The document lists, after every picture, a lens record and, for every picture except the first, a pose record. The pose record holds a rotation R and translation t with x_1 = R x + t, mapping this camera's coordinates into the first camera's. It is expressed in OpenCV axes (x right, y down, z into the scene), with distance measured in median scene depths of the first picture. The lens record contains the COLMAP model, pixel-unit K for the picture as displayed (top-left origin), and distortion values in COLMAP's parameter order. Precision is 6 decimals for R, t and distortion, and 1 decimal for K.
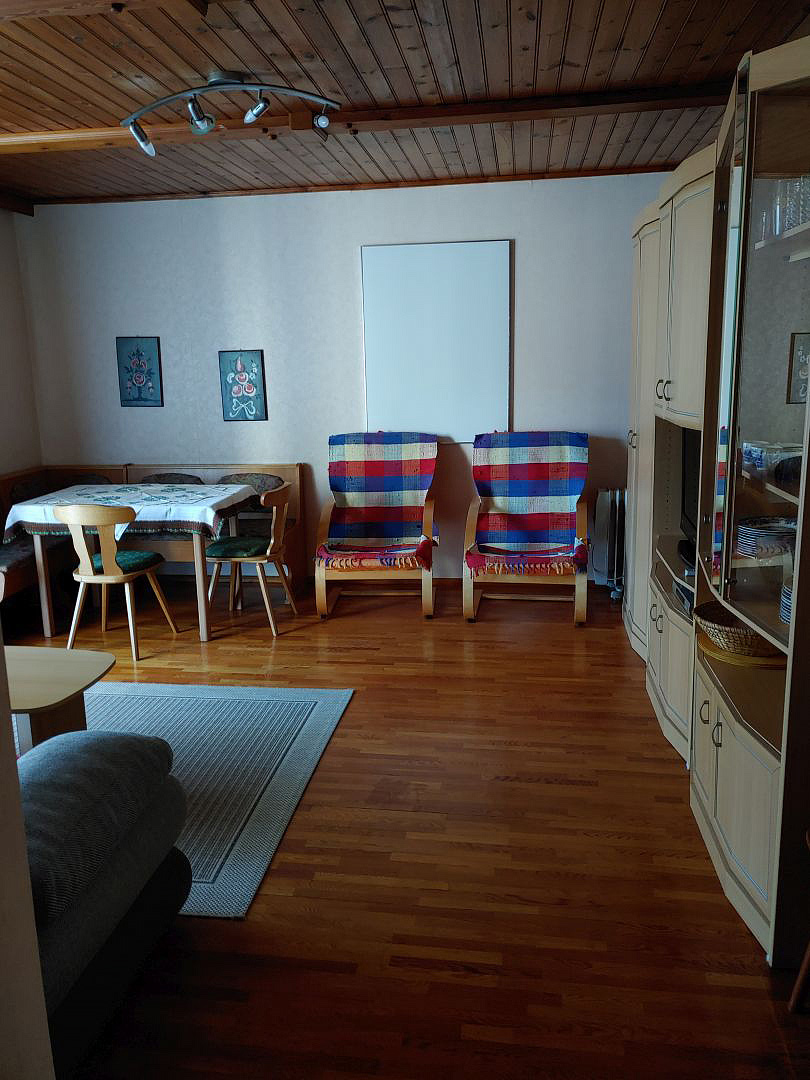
lens RADIAL K [[832.3, 0, 407.7], [0, 832.3, 536.3], [0, 0, 1]] dist [0.019676, -0.008211]
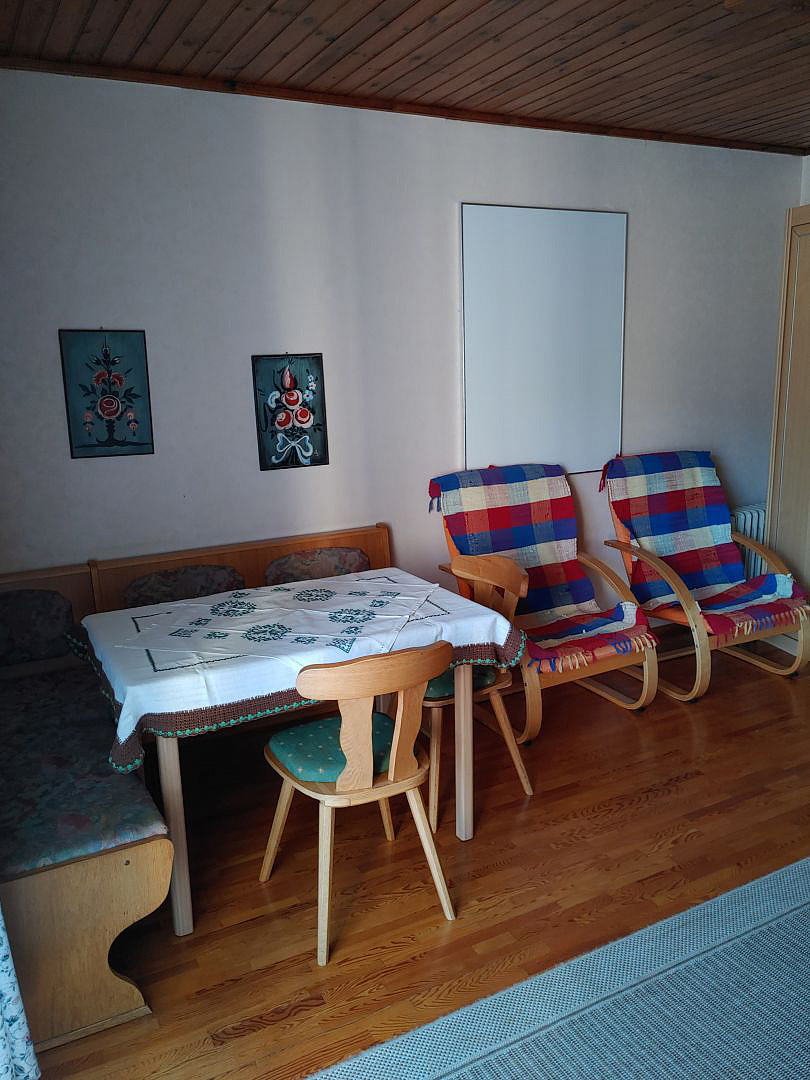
lens RADIAL K [[832.3, 0, 405.6], [0, 832.3, 555.5], [0, 0, 1]] dist [0.019676, -0.008211]
pose [[0.812085, -0.136596, 0.567327, -0.501420], [0.134754, 0.989837, 0.045434, -0.091209], [-0.567767, 0.039553, 0.822238, 0.446123]]
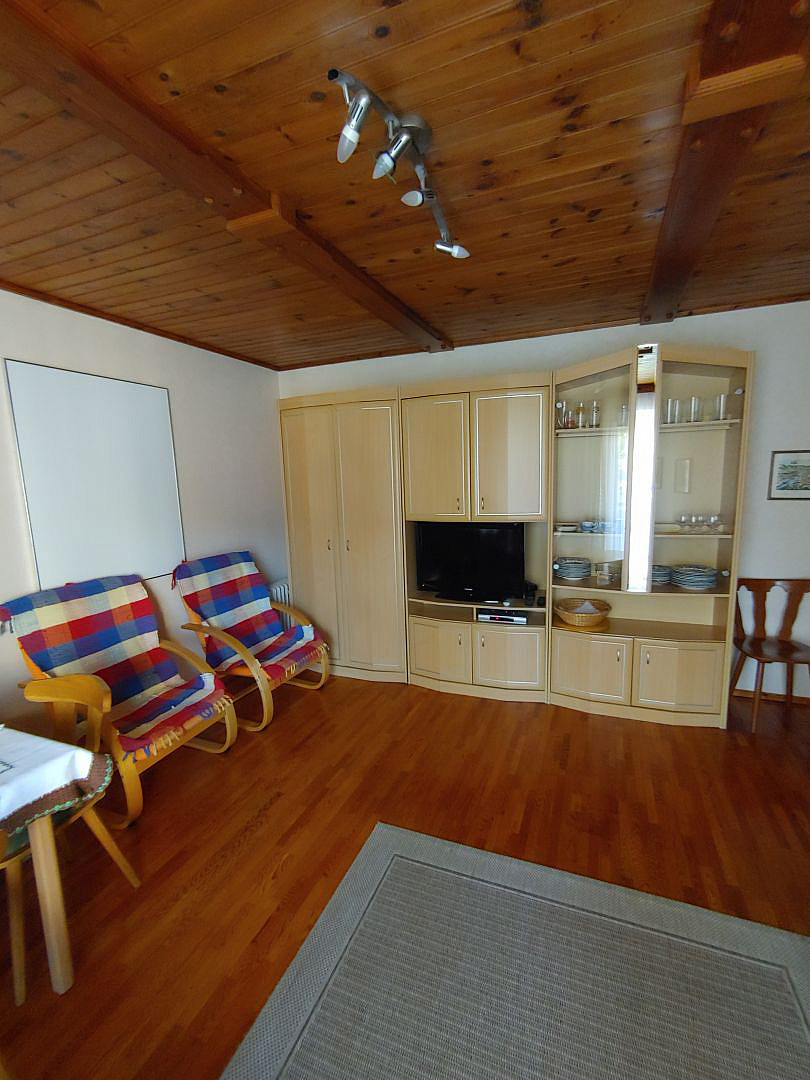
lens RADIAL K [[469.7, 0, 411.2], [0, 469.7, 540.8], [0, 0, 1]] dist [-0.001136, 0.000739]
pose [[0.238030, -0.118850, 0.963959, -0.391556], [0.231918, 0.970731, 0.062417, -0.115980], [-0.943163, 0.208702, 0.258626, 0.535350]]
